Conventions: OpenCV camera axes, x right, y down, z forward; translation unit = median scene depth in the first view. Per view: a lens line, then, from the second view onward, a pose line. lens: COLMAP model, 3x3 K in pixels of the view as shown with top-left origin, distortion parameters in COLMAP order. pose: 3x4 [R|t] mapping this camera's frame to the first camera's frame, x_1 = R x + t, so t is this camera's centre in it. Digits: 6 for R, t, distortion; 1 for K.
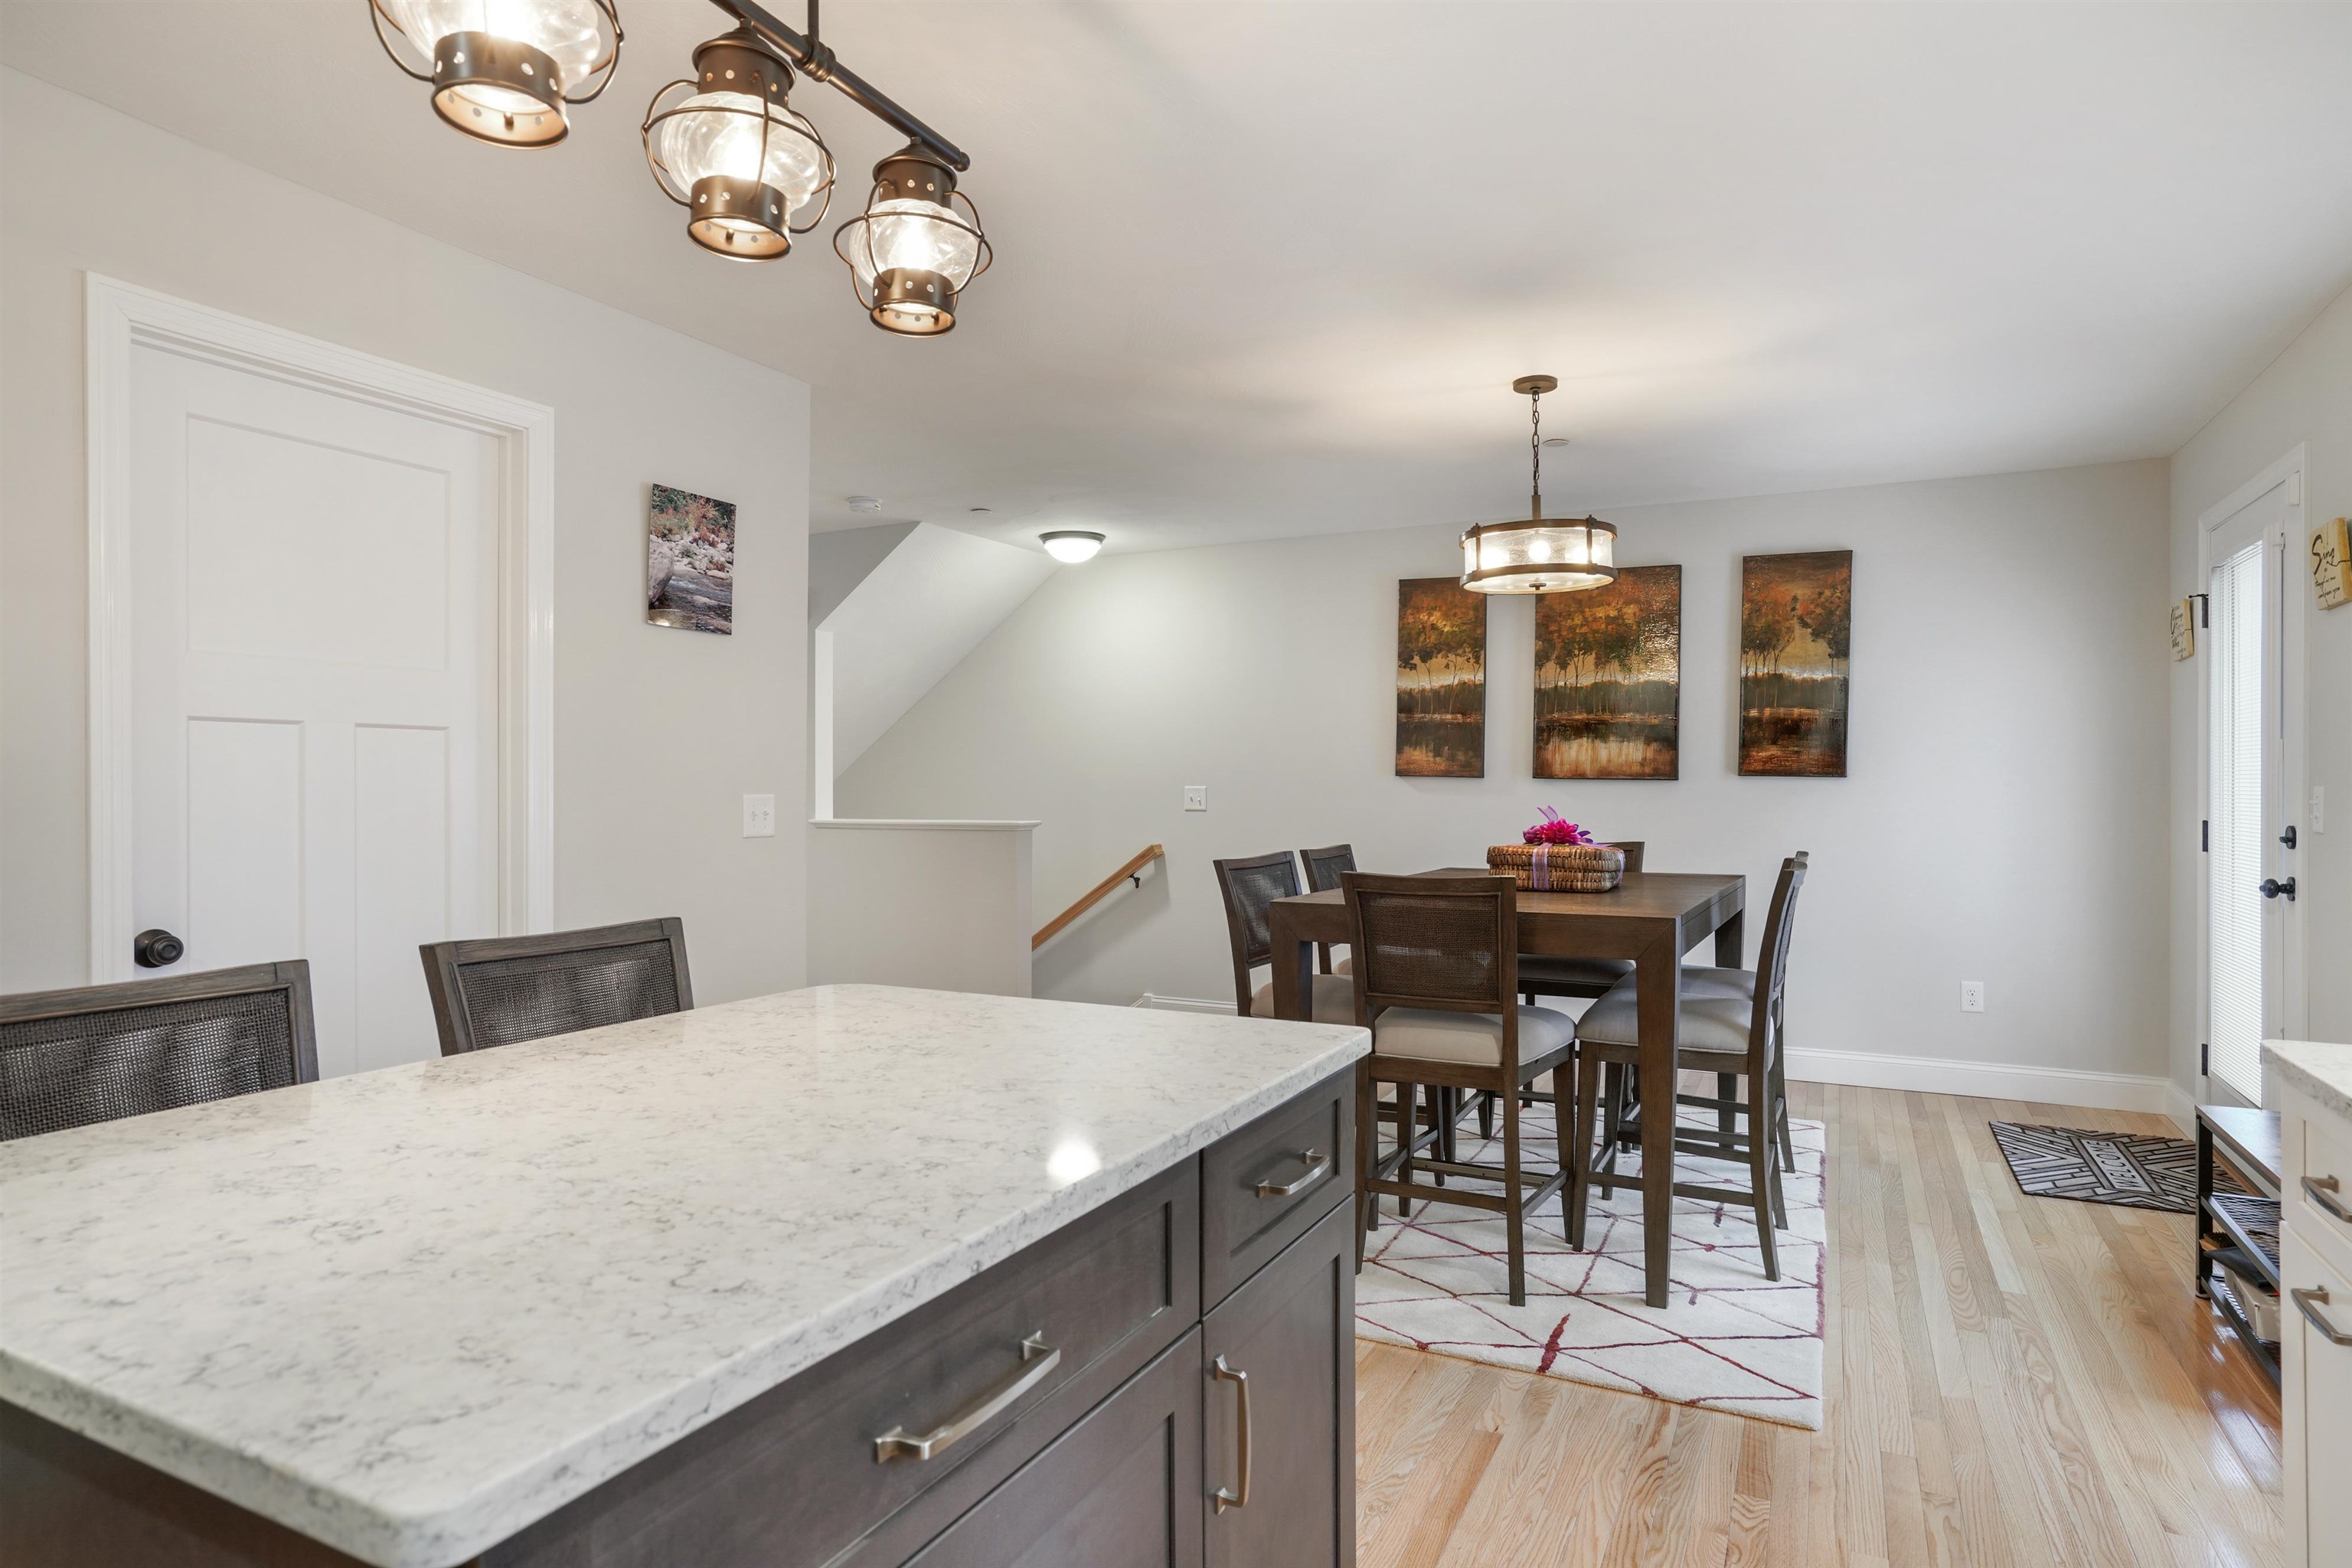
lens RADIAL K [[1302.4, 0, 1183.6], [0, 1302.4, 792.0], [0, 0, 1]] dist [0.004038, 0.002890]
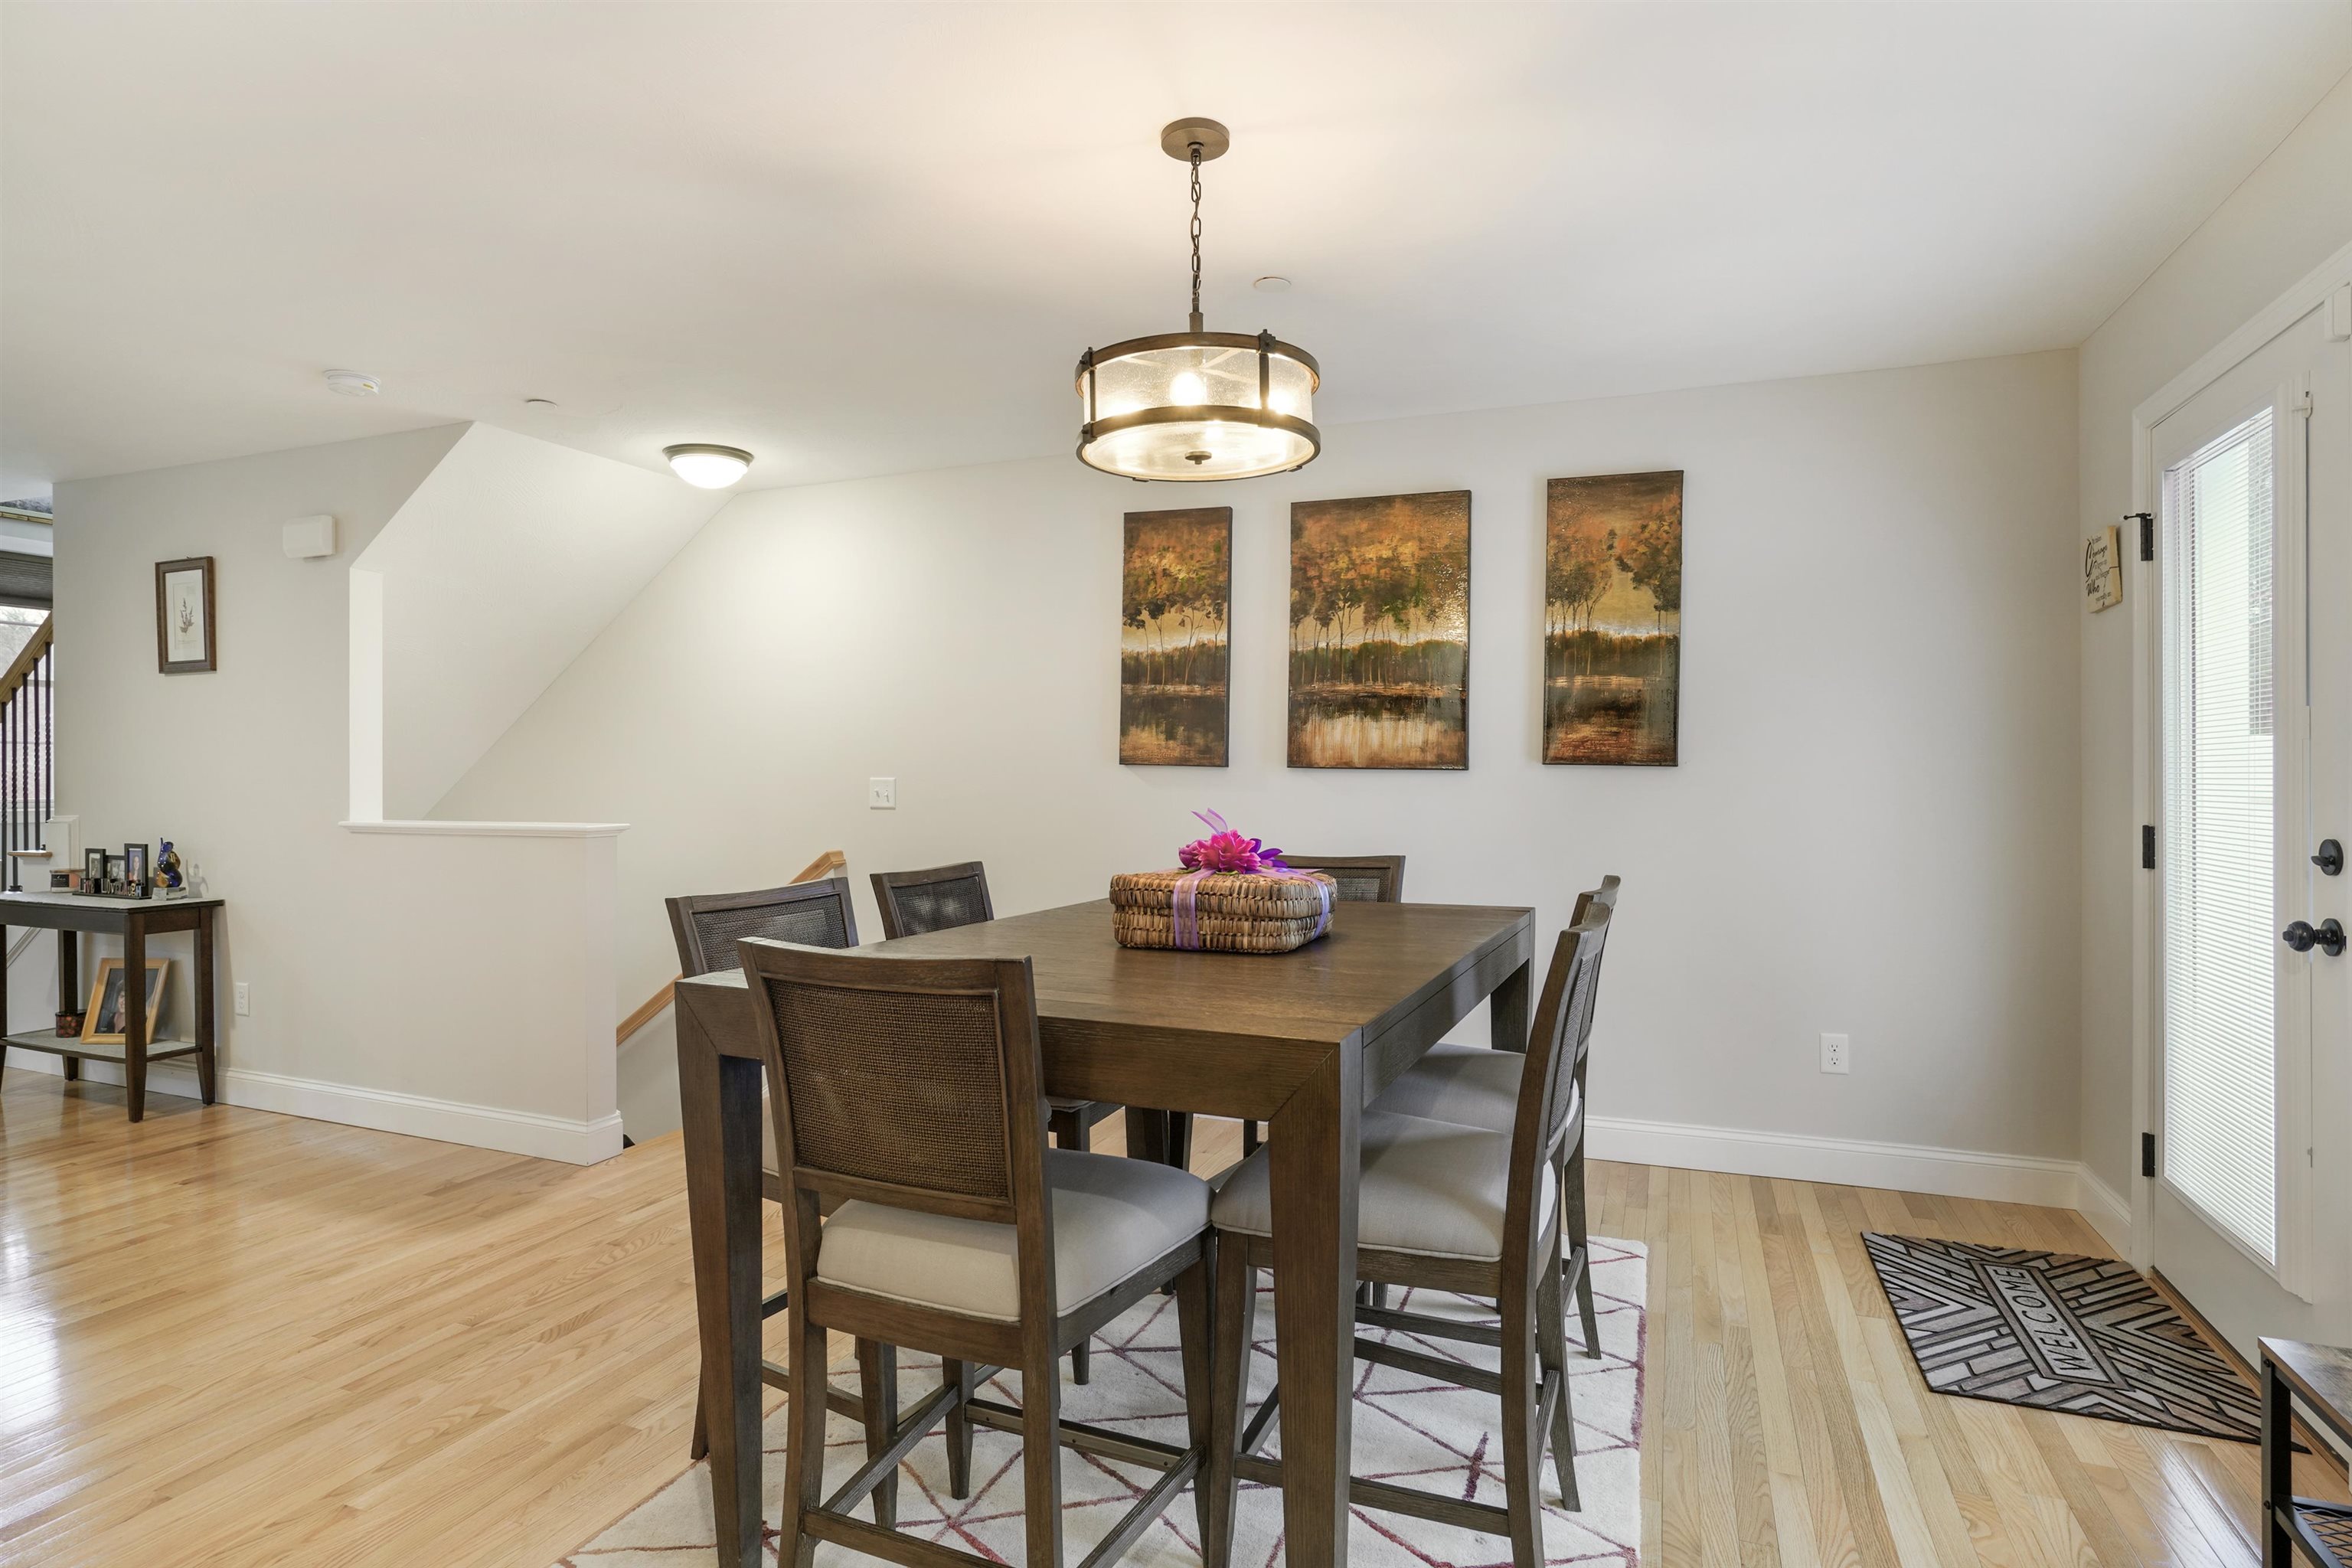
lens RADIAL K [[1237.9, 0, 1163.4], [0, 1237.9, 771.8], [0, 0, 1]] dist [-0.022530, 0.007591]
pose [[0.997403, 0.001755, 0.072000, 0.177694], [-0.001019, 0.999947, -0.010253, -0.000645], [-0.072014, 0.010153, 0.997352, 0.343392]]
